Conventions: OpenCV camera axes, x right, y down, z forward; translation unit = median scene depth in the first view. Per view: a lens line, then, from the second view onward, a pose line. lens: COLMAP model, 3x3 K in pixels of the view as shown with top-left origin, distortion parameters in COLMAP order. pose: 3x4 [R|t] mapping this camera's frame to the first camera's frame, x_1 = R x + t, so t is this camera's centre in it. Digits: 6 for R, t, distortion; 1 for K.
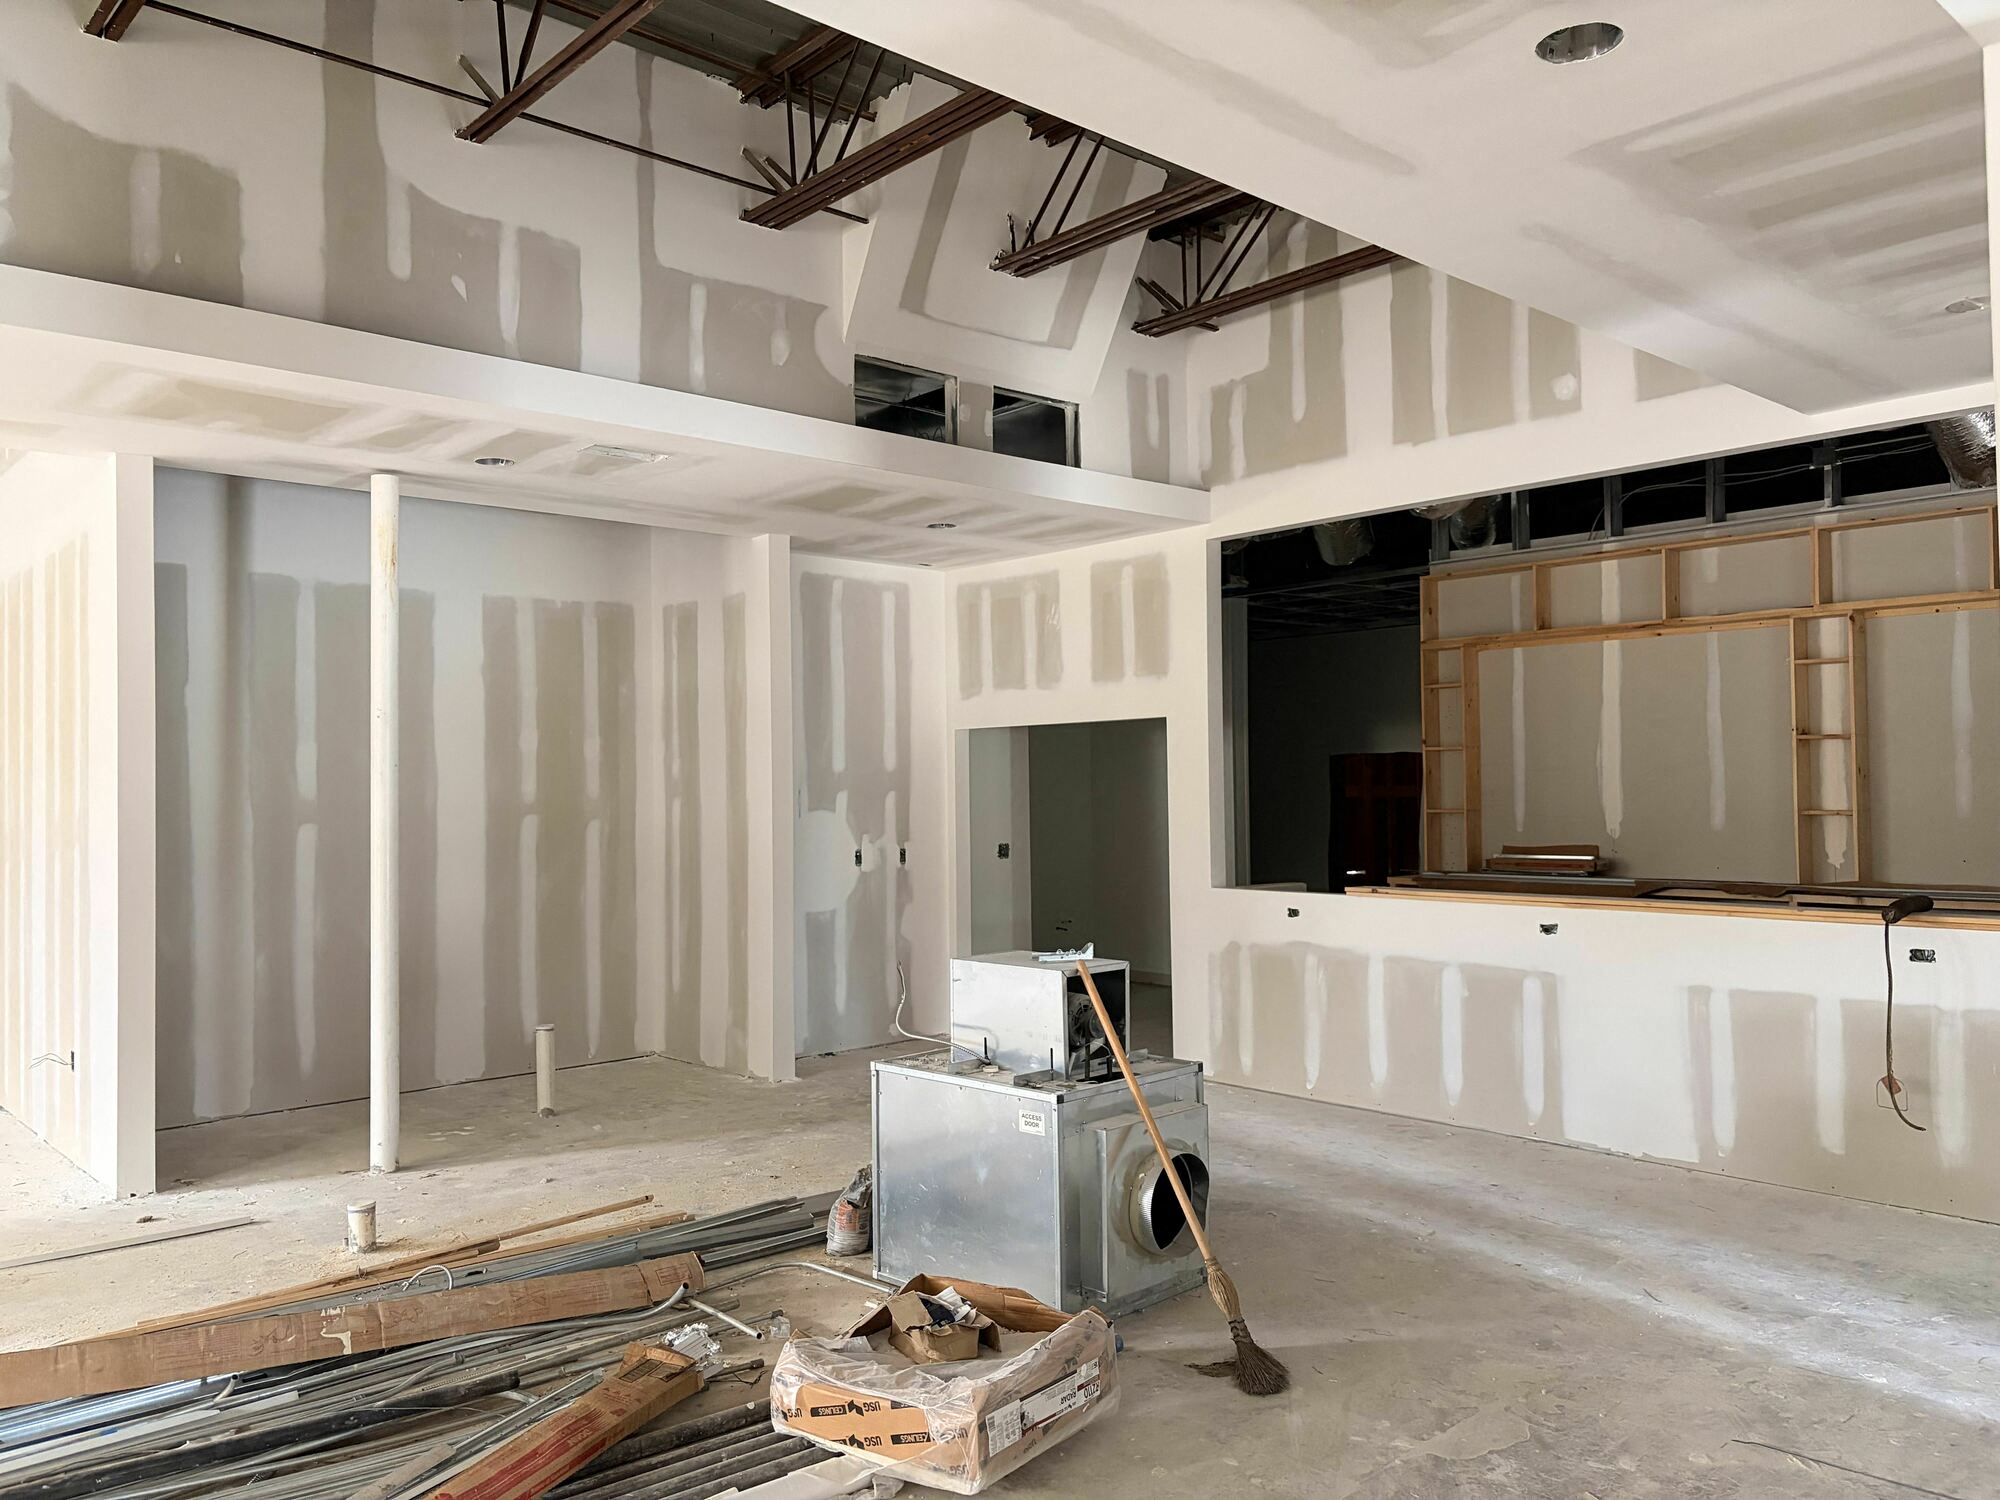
lens RADIAL K [[1486.6, 0, 1000.0], [0, 1486.6, 750.0], [0, 0, 1]] dist [0.036578, -0.049782]
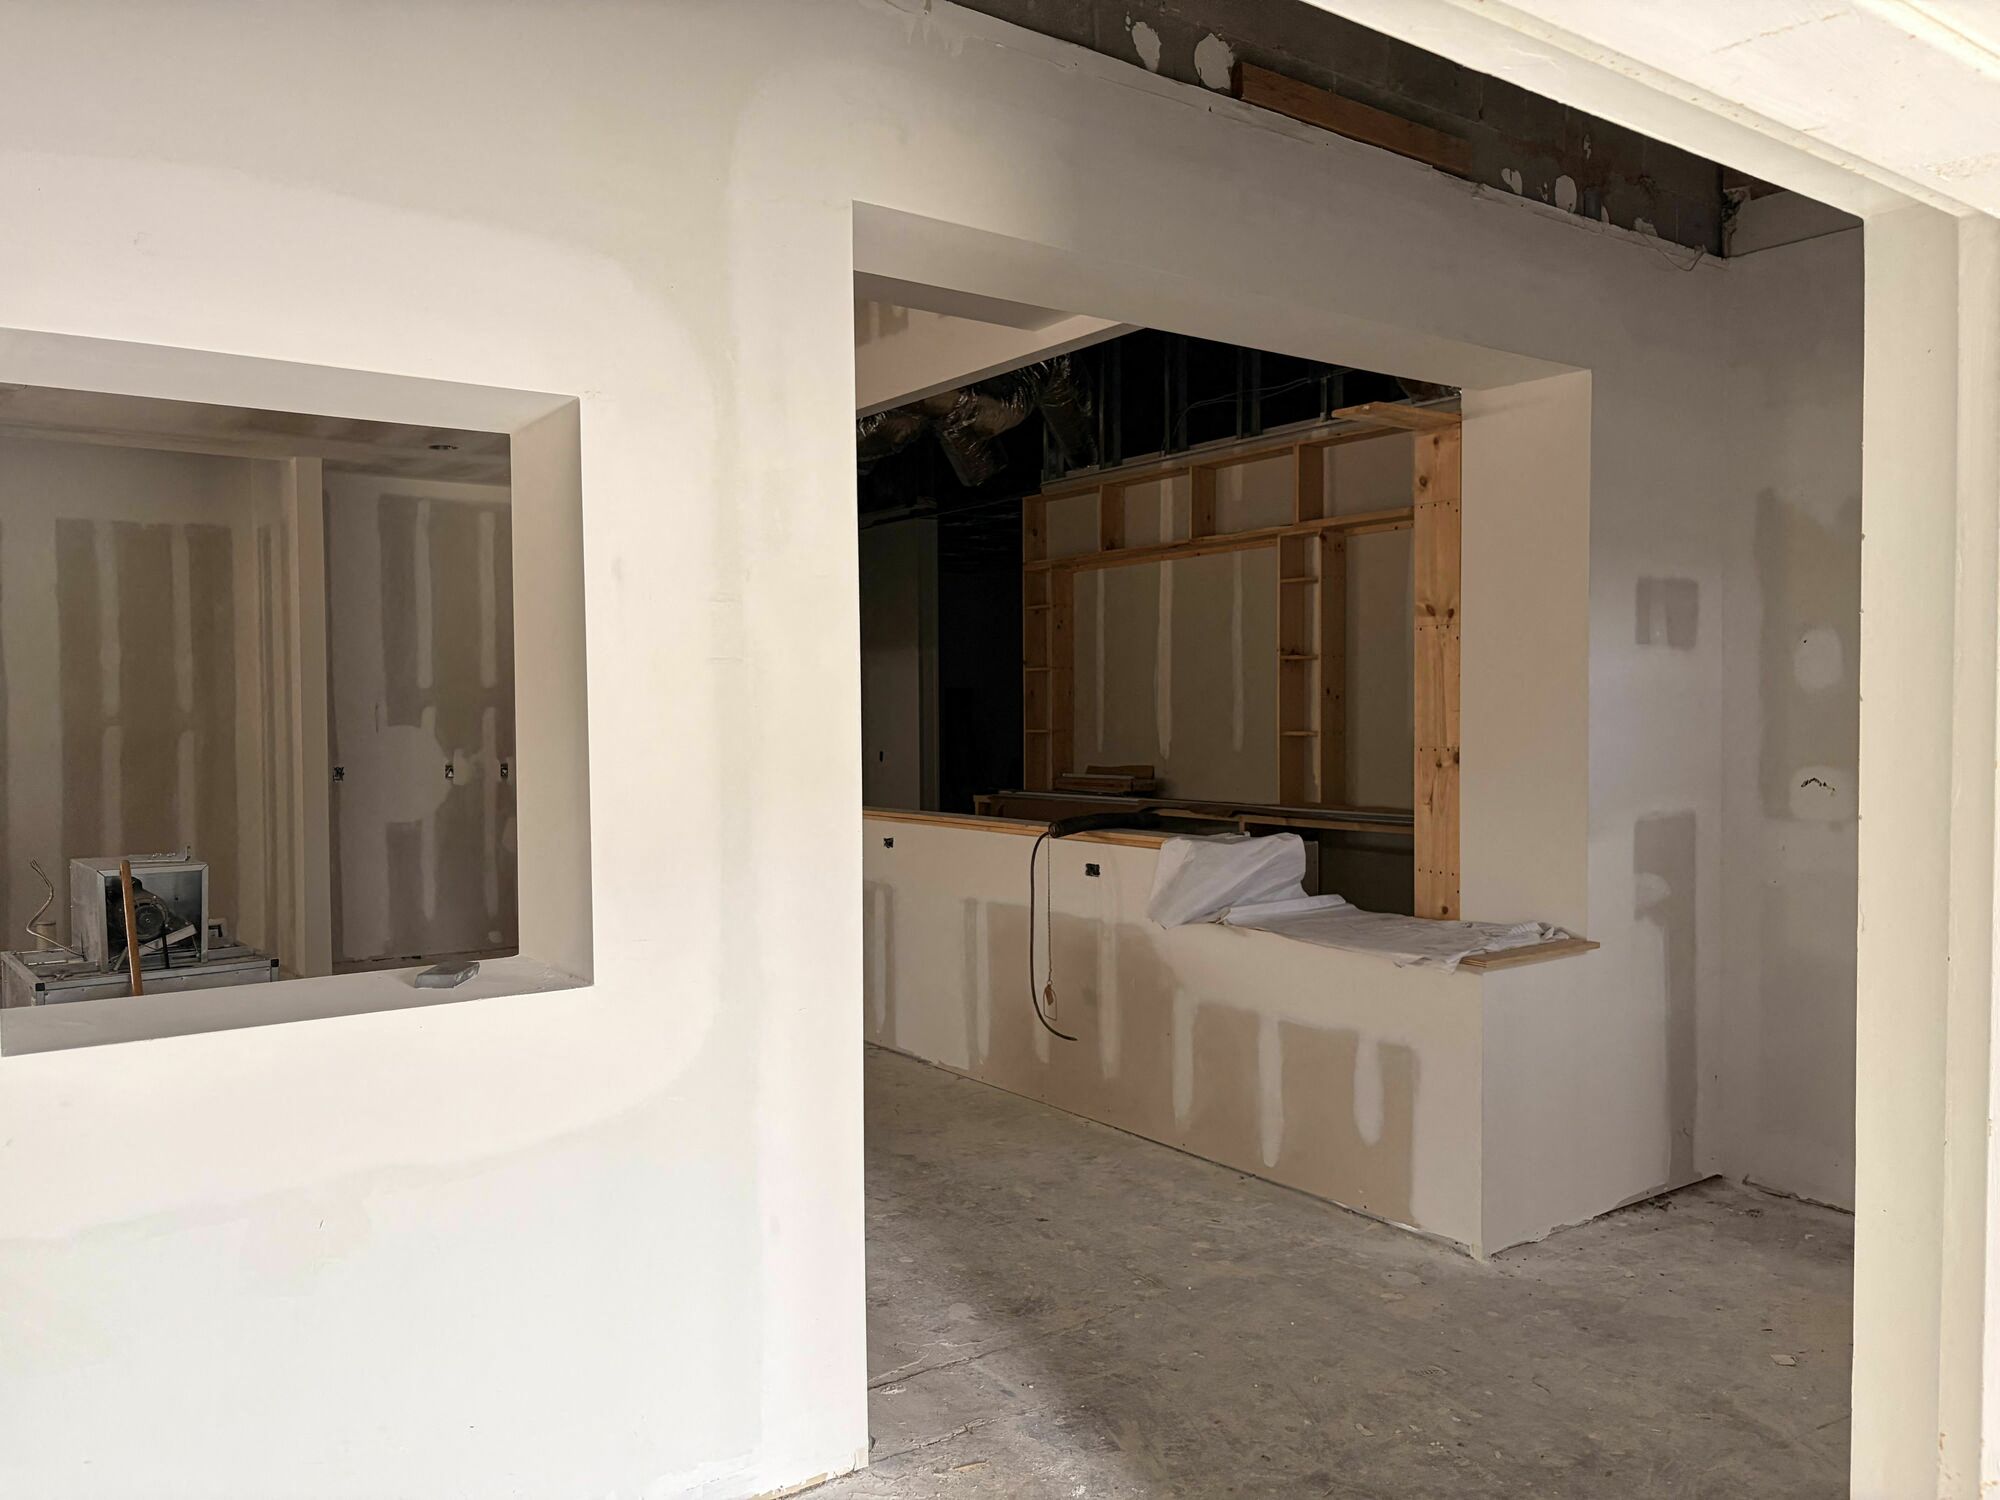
lens RADIAL K [[1486.6, 0, 1000.0], [0, 1486.6, 750.0], [0, 0, 1]] dist [0.036578, -0.049782]
pose [[0.996112, 0.009087, -0.087622, 0.389915], [-0.004733, 0.998749, 0.049770, 0.004114], [0.087965, -0.049162, 0.994910, -0.000309]]
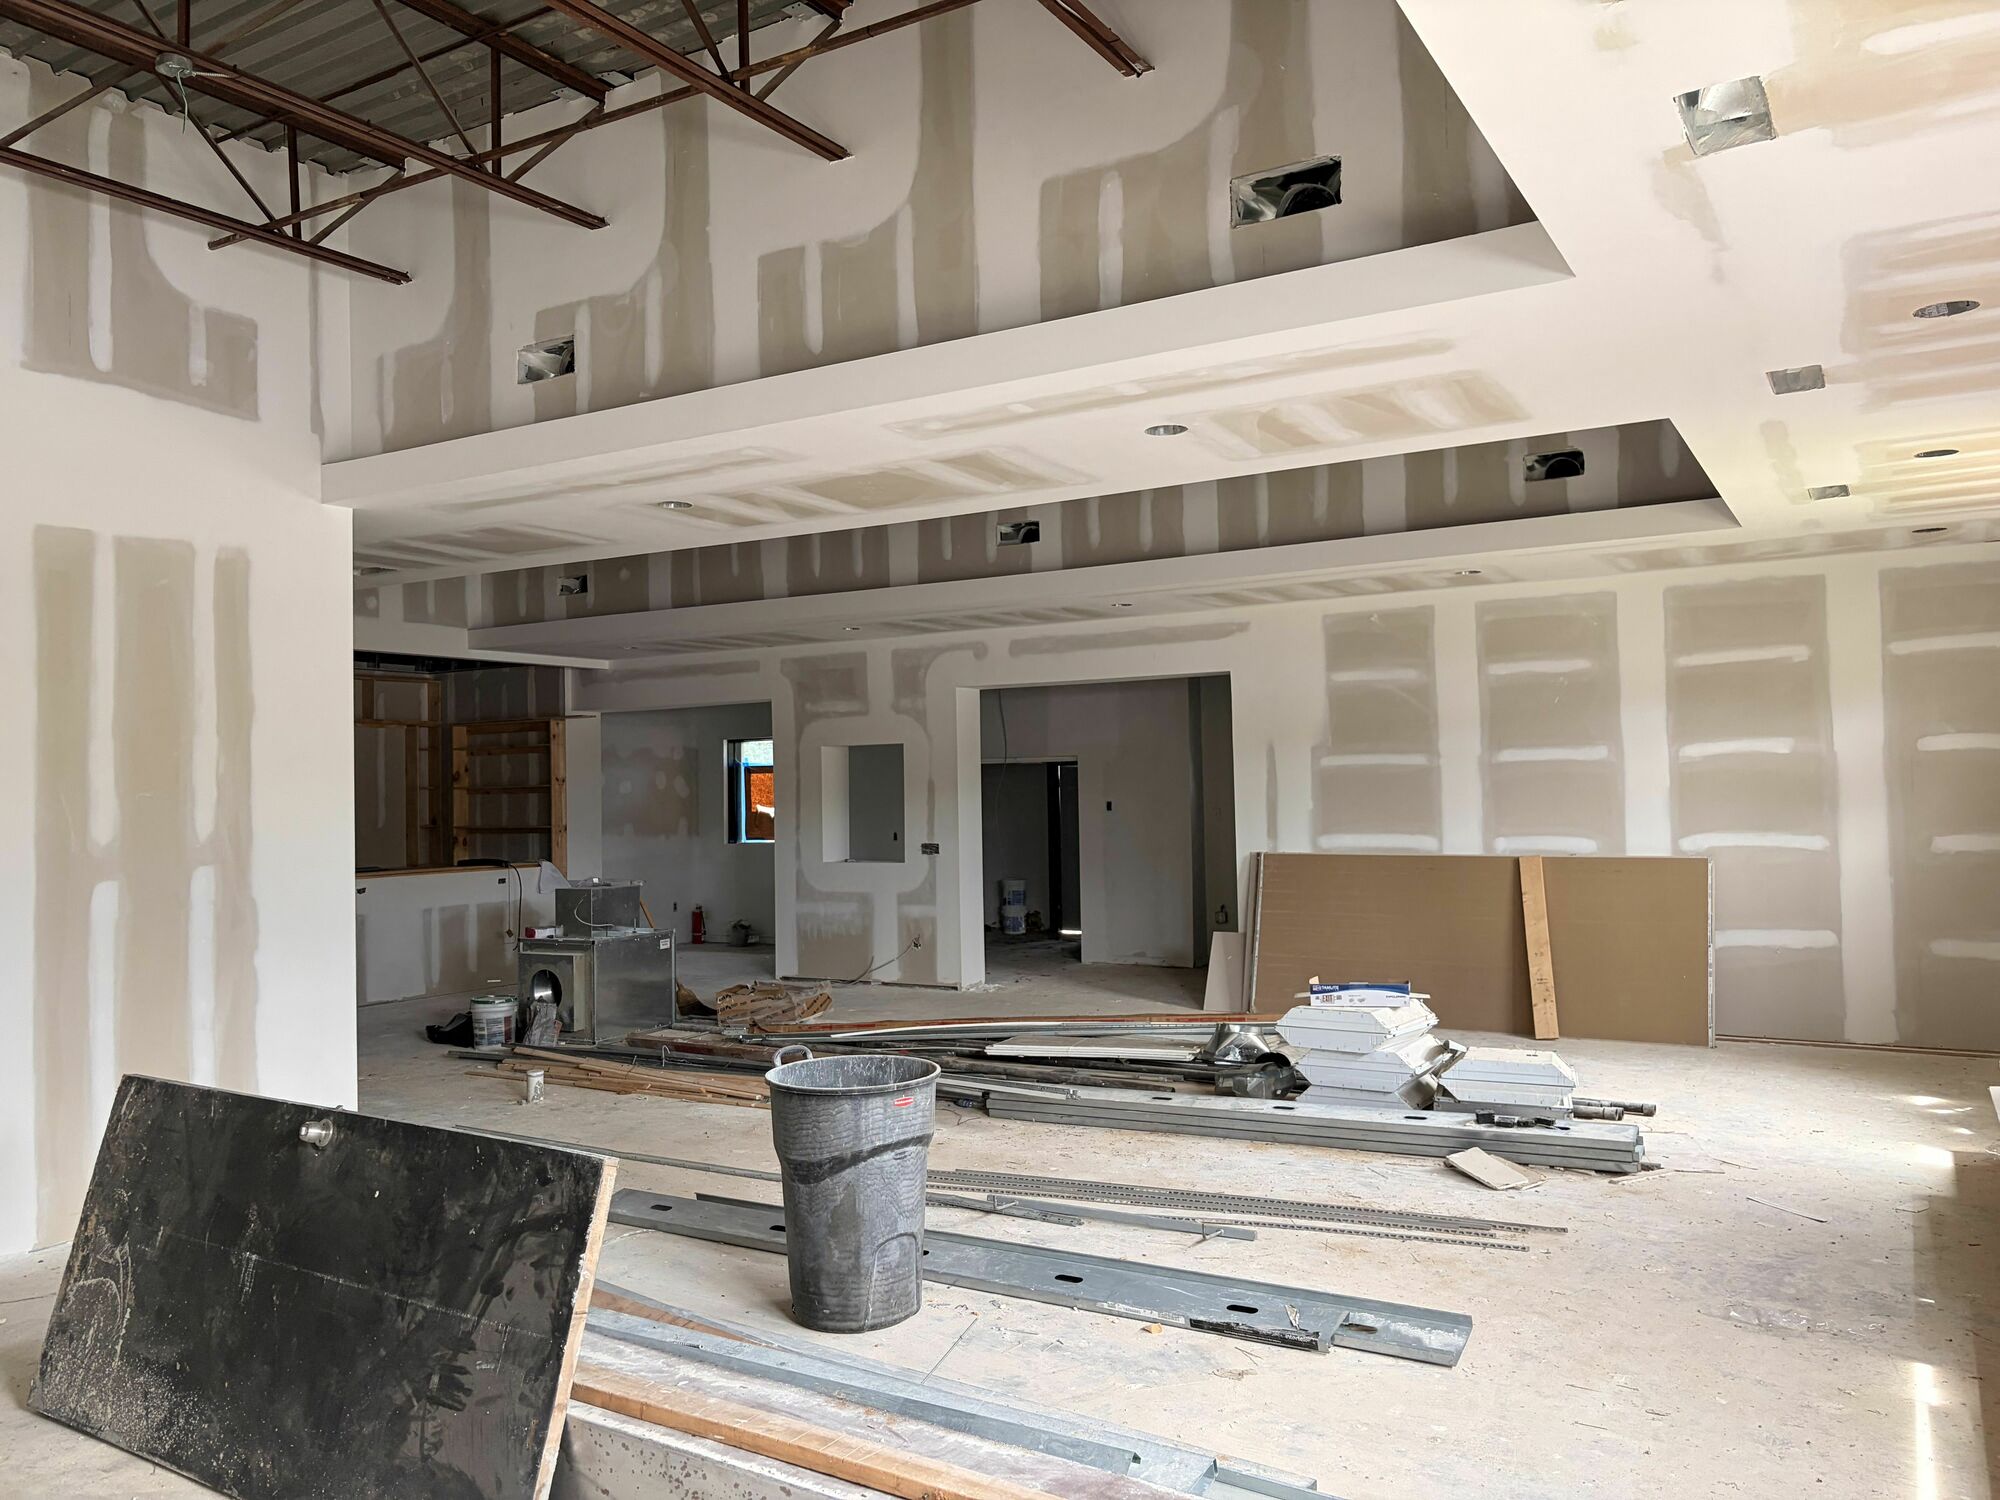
lens RADIAL K [[1486.6, 0, 1000.0], [0, 1486.6, 750.0], [0, 0, 1]] dist [0.036578, -0.049782]
pose [[-0.305924, 0.036692, 0.951348, -1.208076], [0.002360, 0.999283, -0.037782, 0.010288], [-0.952053, -0.009313, -0.305792, 0.594429]]
